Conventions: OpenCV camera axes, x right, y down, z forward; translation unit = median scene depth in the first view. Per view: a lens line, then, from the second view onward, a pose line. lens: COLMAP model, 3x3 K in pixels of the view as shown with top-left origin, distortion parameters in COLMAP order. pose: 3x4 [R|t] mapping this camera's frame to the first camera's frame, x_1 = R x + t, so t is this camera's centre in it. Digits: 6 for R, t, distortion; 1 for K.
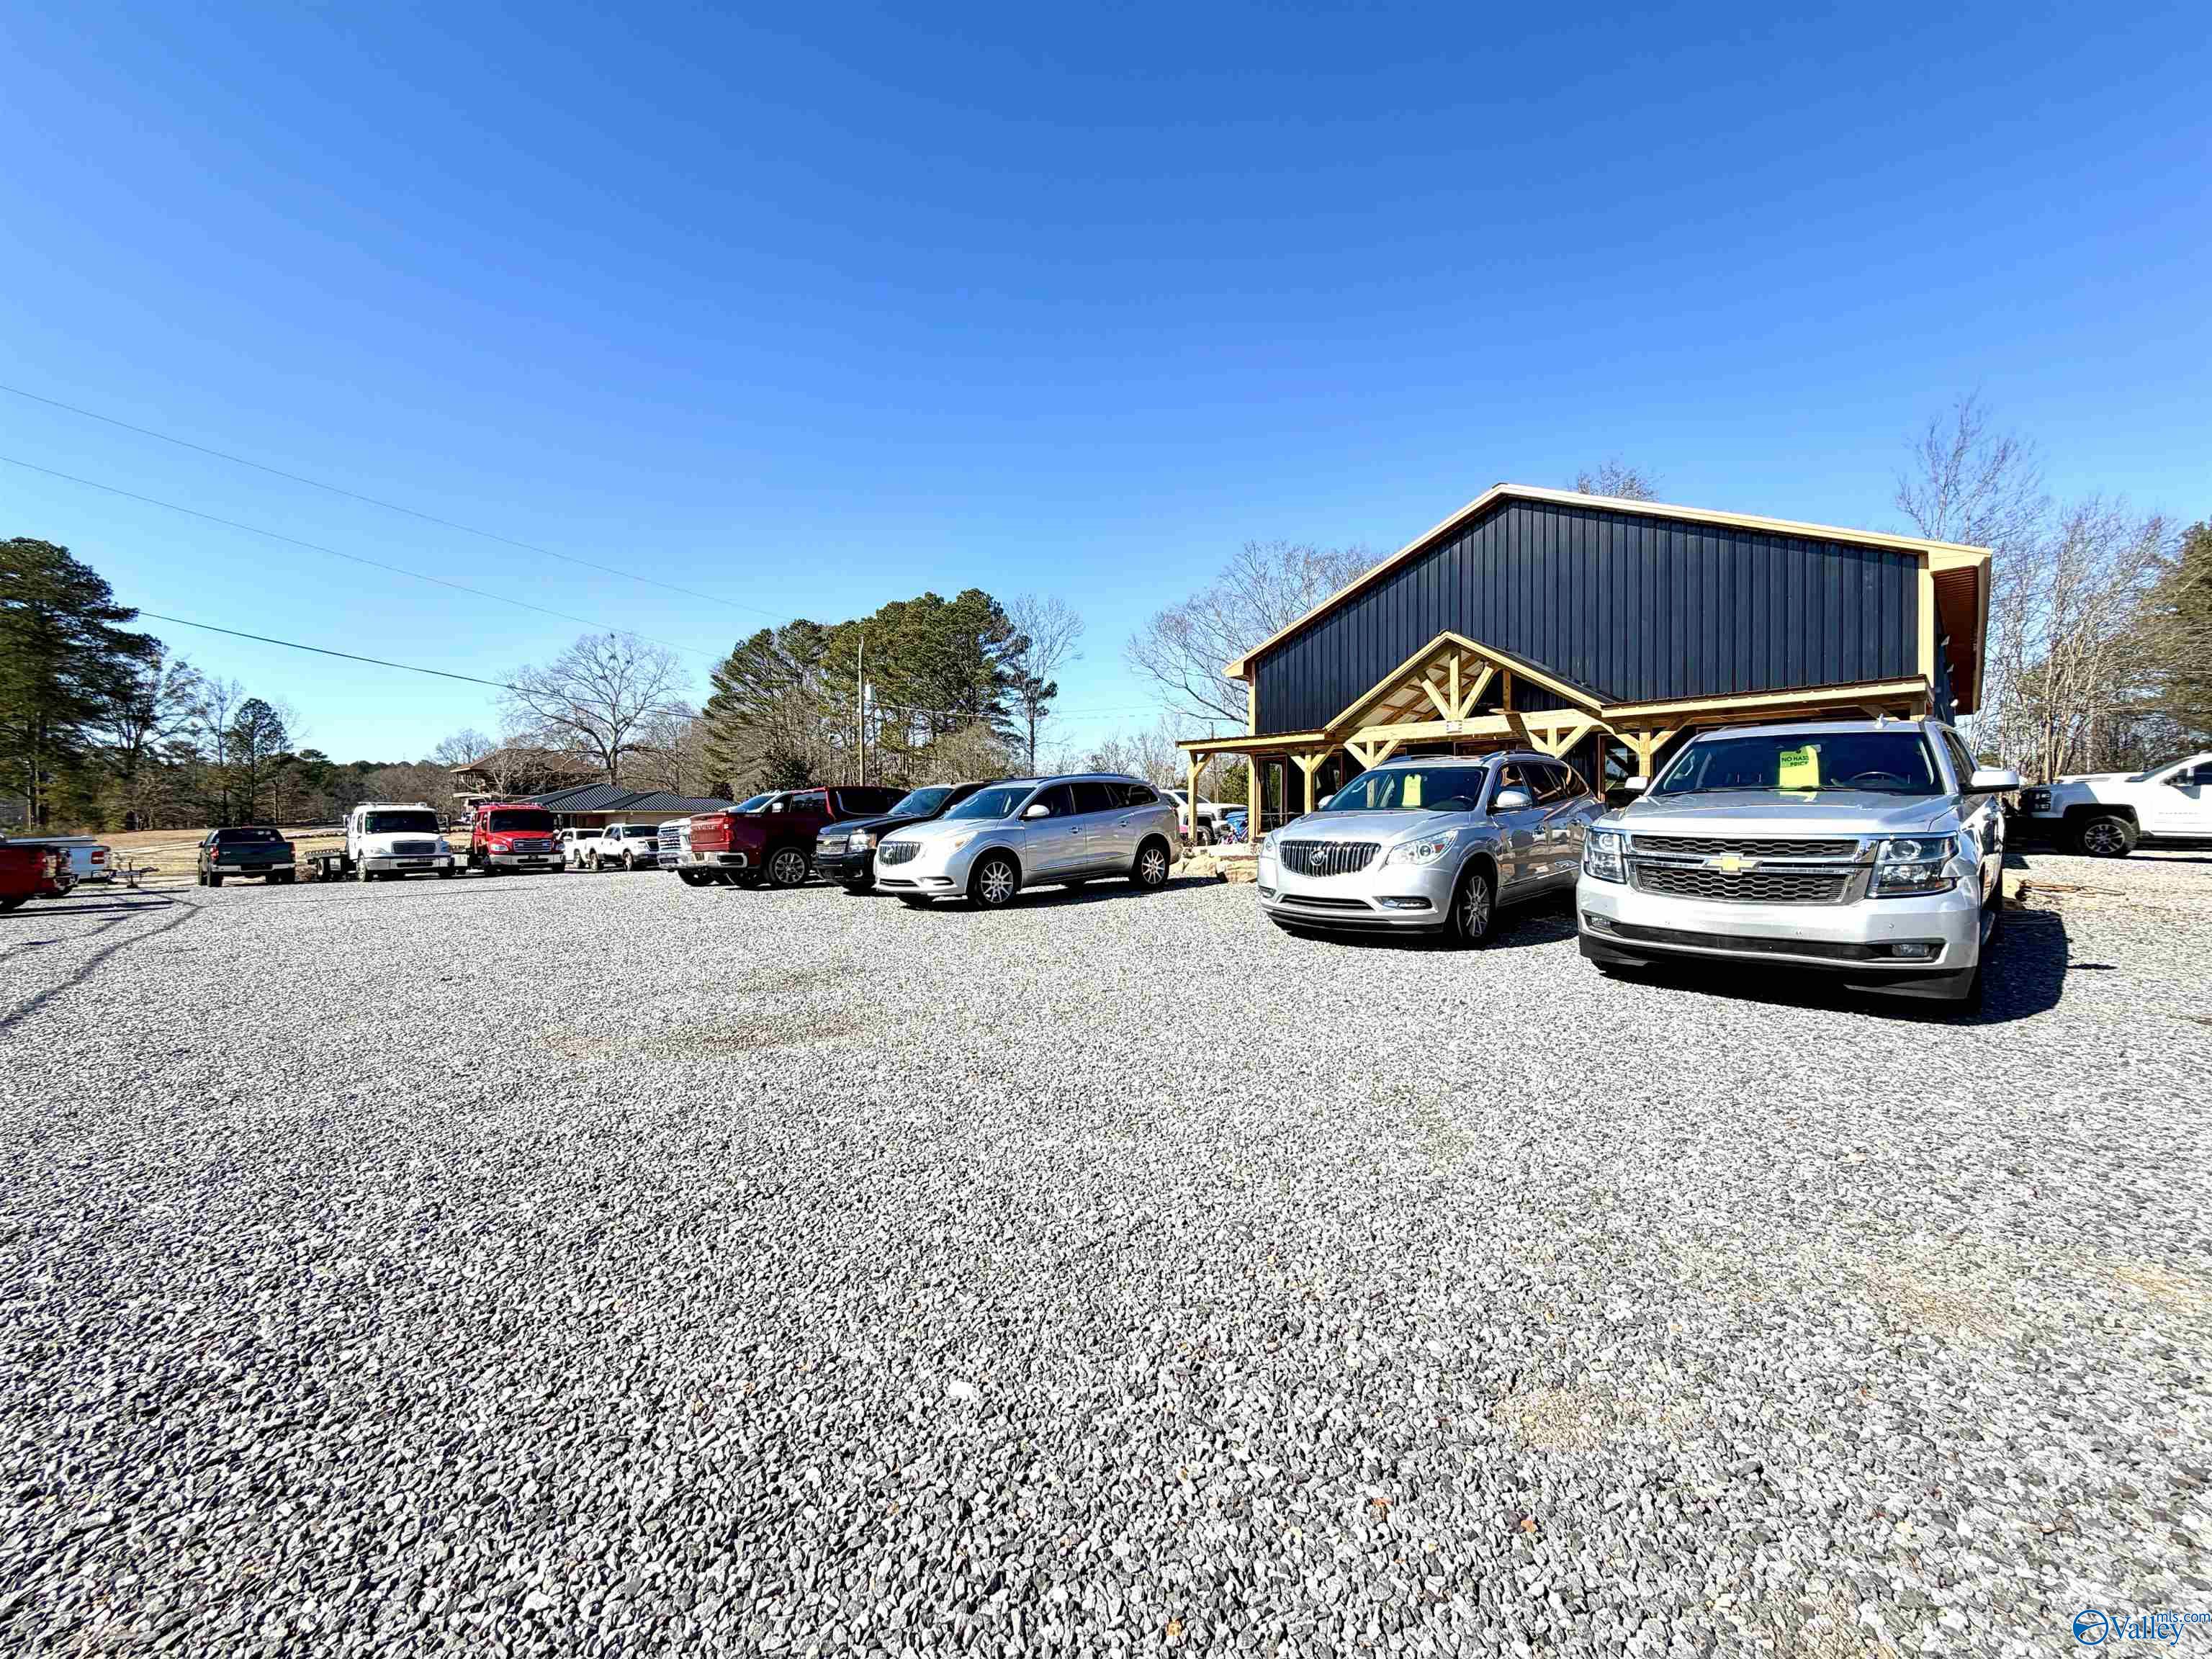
lens RADIAL K [[877.4, 0, 1113.8], [0, 877.4, 819.8], [0, 0, 1]] dist [0.000389, 0.000645]
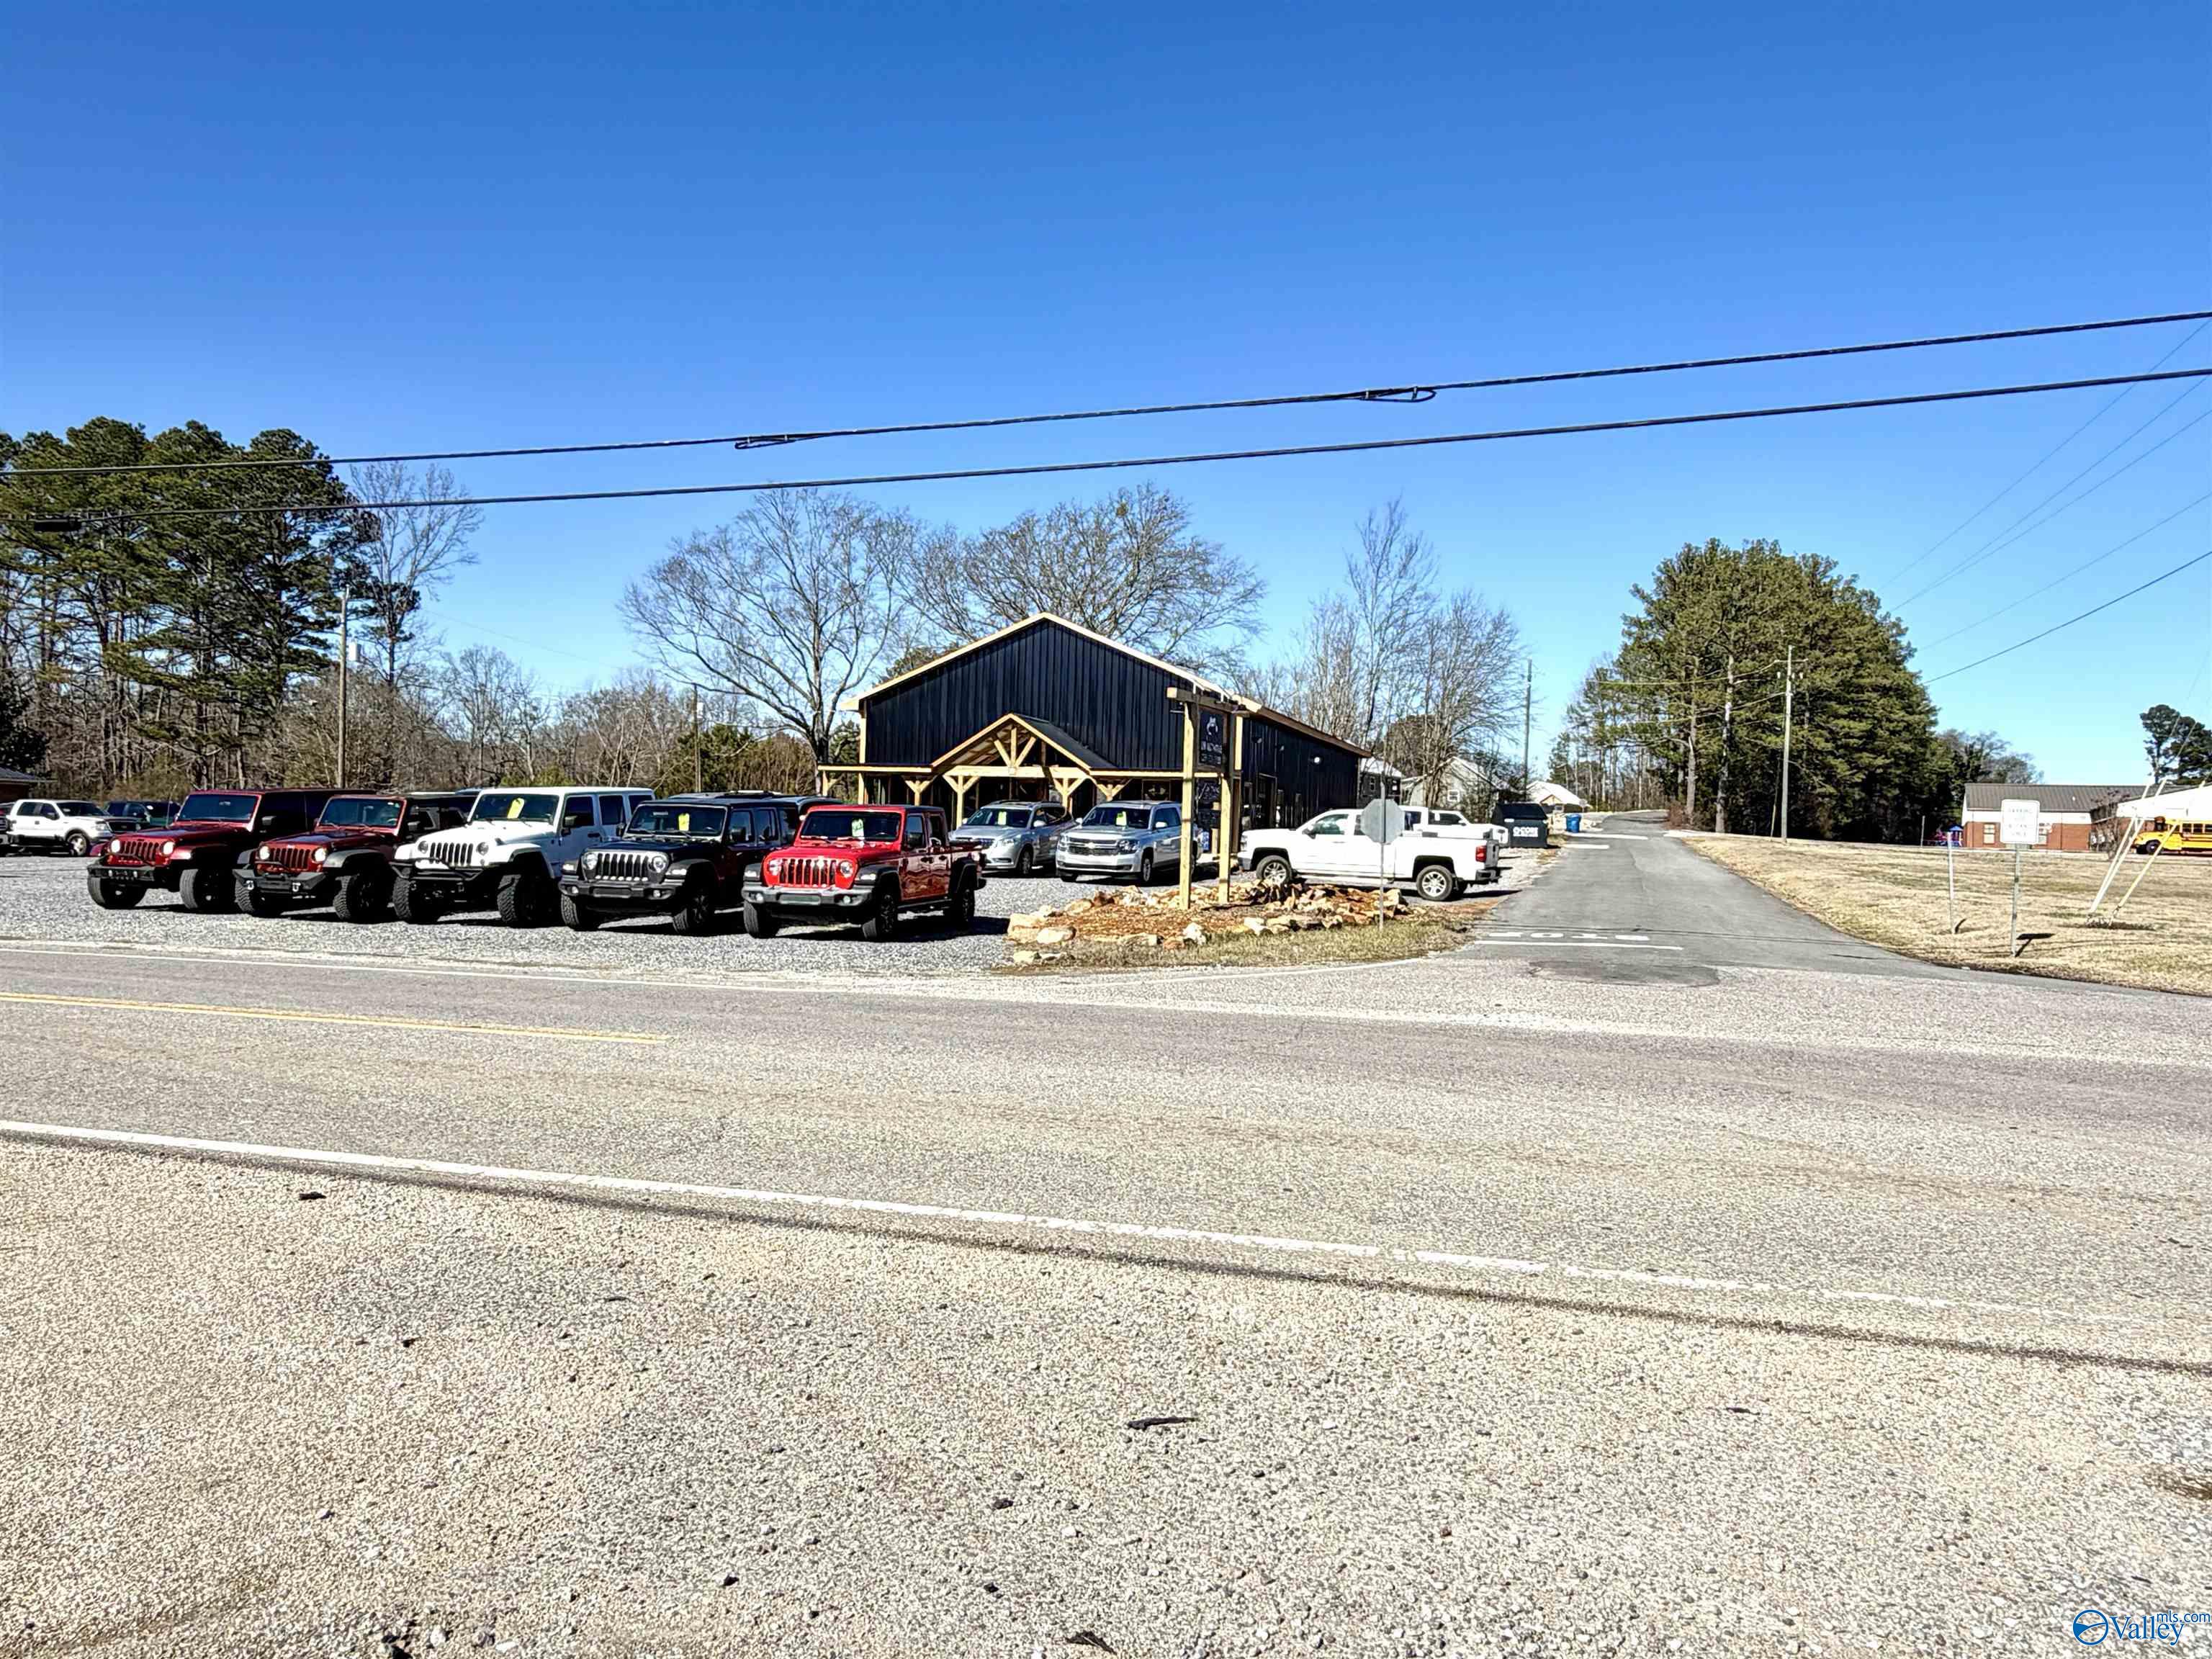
lens RADIAL K [[1555.2, 0, 1106.6], [0, 1555.2, 834.8], [0, 0, 1]] dist [-0.000631, 0.003553]
pose [[0.897276, 0.028168, 0.440570, -0.642064], [-0.035199, 0.999350, 0.007793, -0.015351], [-0.440064, -0.022500, 0.897685, -1.482065]]
